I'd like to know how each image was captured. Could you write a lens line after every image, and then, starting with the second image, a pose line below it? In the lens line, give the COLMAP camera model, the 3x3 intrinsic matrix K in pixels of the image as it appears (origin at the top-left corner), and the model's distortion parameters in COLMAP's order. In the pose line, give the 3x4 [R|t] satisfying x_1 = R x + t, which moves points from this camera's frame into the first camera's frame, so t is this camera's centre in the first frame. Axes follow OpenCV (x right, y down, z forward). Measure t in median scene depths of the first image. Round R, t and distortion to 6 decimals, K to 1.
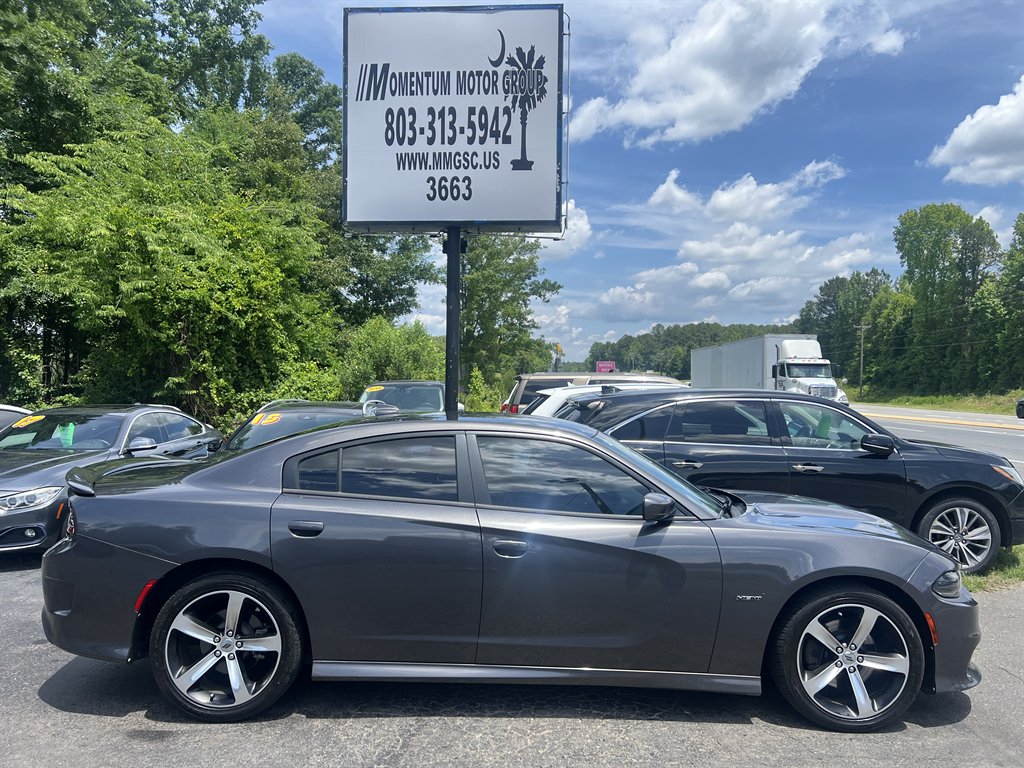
lens RADIAL K [[784.0, 0, 514.6], [0, 784.0, 374.4], [0, 0, 1]] dist [0.065063, -0.067977]
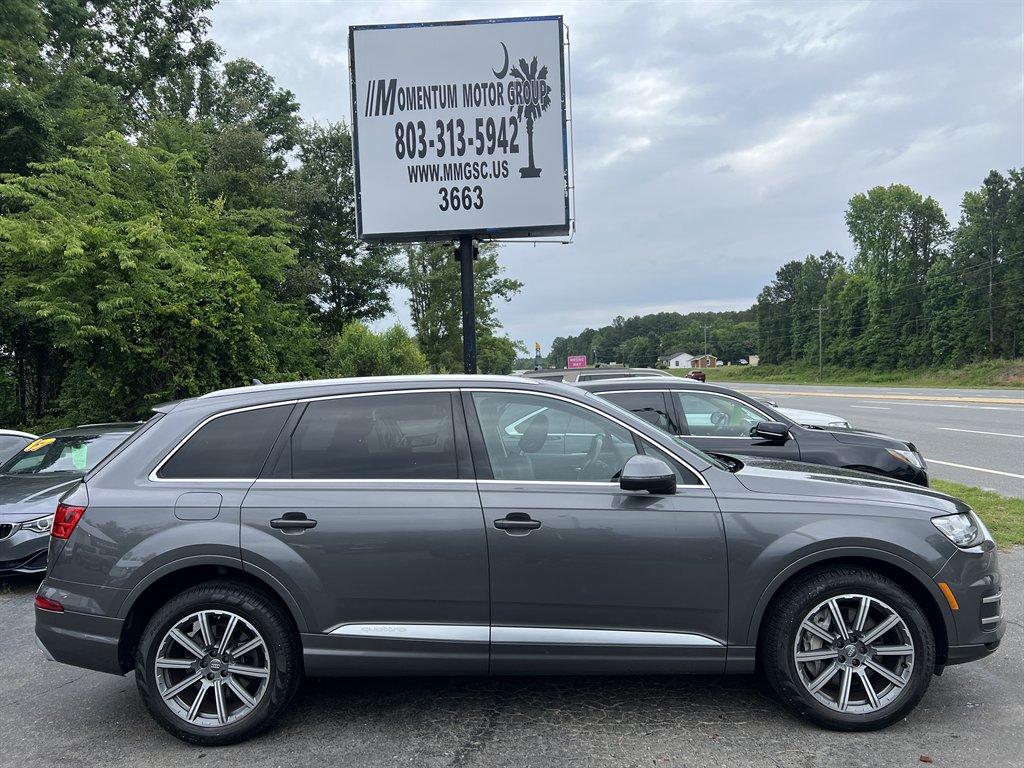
lens RADIAL K [[788.6, 0, 505.5], [0, 788.6, 382.9], [0, 0, 1]] dist [0.065680, -0.072555]
pose [[0.997854, -0.051062, 0.040988, -0.079521], [0.050511, 0.998620, 0.014360, -0.006080], [-0.041665, -0.012259, 0.999056, -0.043990]]
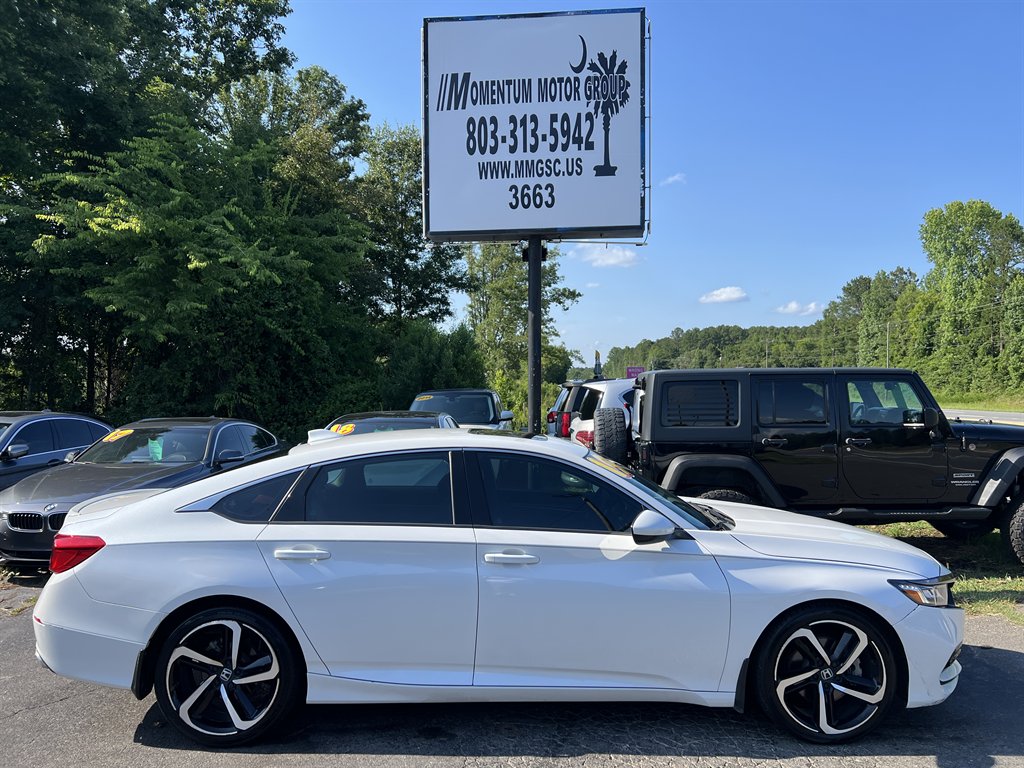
lens RADIAL K [[787.1, 0, 512.0], [0, 787.1, 384.0], [0, 0, 1]] dist [0.040775, -0.005475]
pose [[0.999646, -0.018434, -0.019166, -0.093335], [0.018491, 0.999825, 0.002762, -0.002312], [0.019112, -0.003116, 0.999812, 0.001755]]
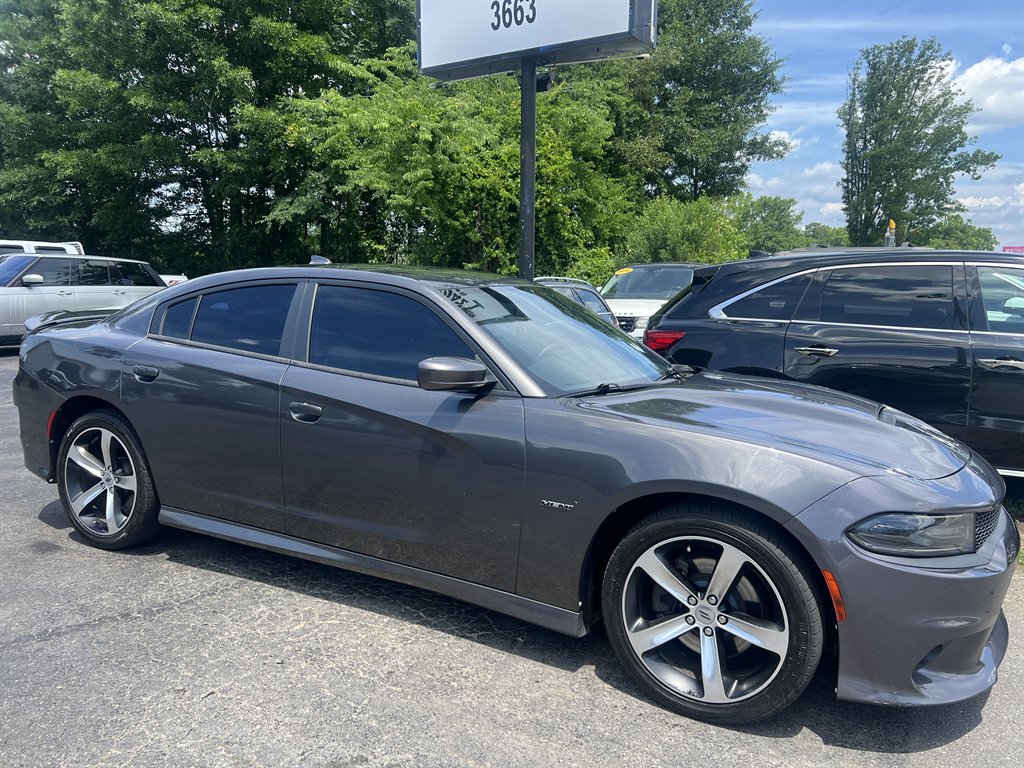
lens RADIAL K [[782.6, 0, 518.7], [0, 782.6, 378.9], [0, 0, 1]] dist [0.038255, -0.004971]
pose [[0.872002, 0.063350, -0.485386, 0.358984], [0.002146, 0.991086, 0.133206, 0.042263], [0.489498, -0.117198, 0.864093, 0.223185]]
